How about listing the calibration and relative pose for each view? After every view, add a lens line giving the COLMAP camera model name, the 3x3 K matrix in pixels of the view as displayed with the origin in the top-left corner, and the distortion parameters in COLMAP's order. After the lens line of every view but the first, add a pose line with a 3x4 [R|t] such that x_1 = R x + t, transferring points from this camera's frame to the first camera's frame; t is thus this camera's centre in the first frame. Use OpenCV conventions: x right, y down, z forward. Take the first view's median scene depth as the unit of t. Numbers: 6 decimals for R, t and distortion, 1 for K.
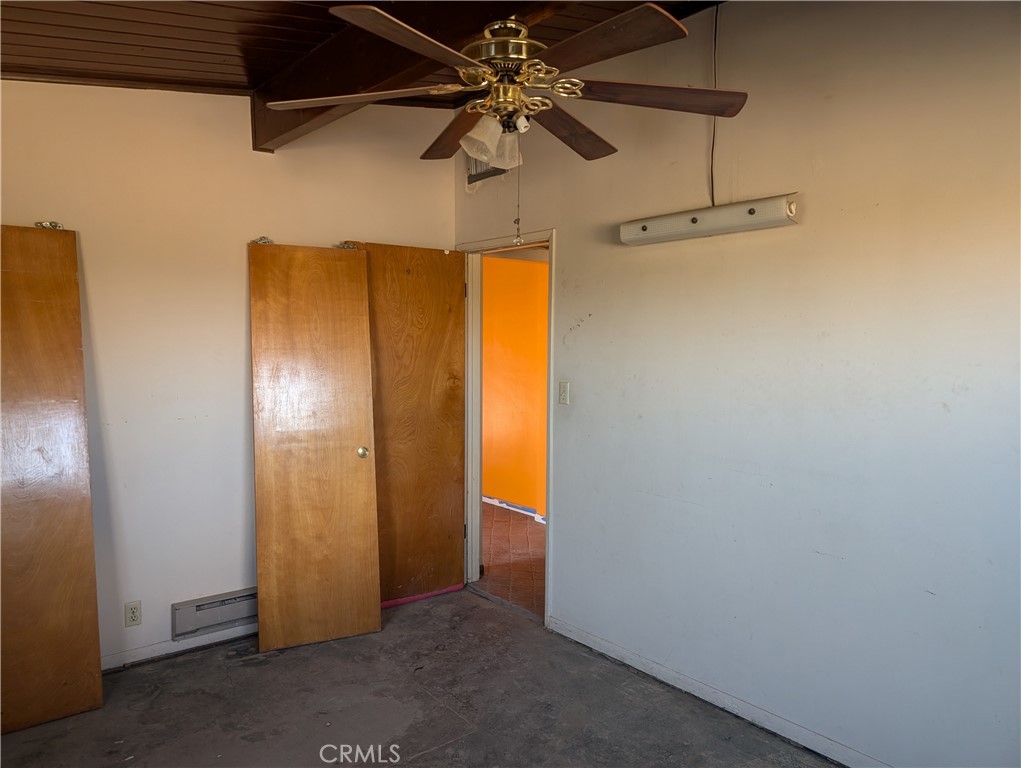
lens RADIAL K [[735.1, 0, 501.1], [0, 735.1, 383.3], [0, 0, 1]] dist [0.020100, -0.005938]
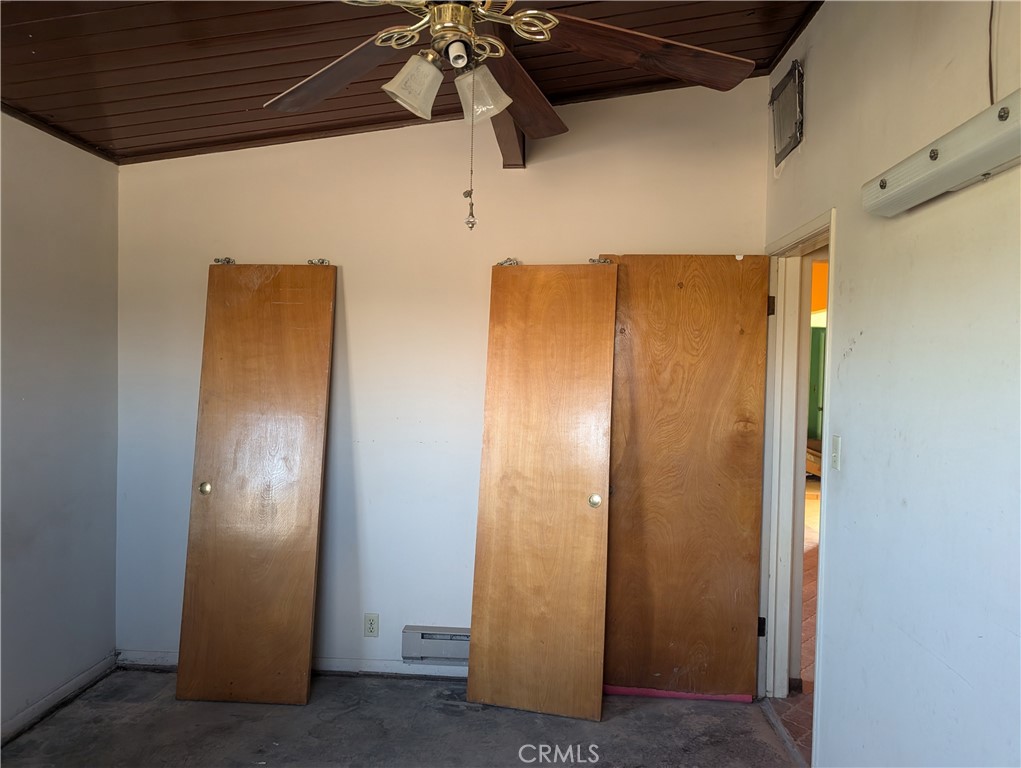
lens RADIAL K [[733.9, 0, 510.5], [0, 733.9, 384.0], [0, 0, 1]] dist [0.086868, -0.202514]
pose [[0.740611, 0.027894, -0.671355, 0.316462], [-0.058935, 0.997984, -0.023549, -0.015045], [0.669345, 0.057007, 0.740762, 0.309603]]
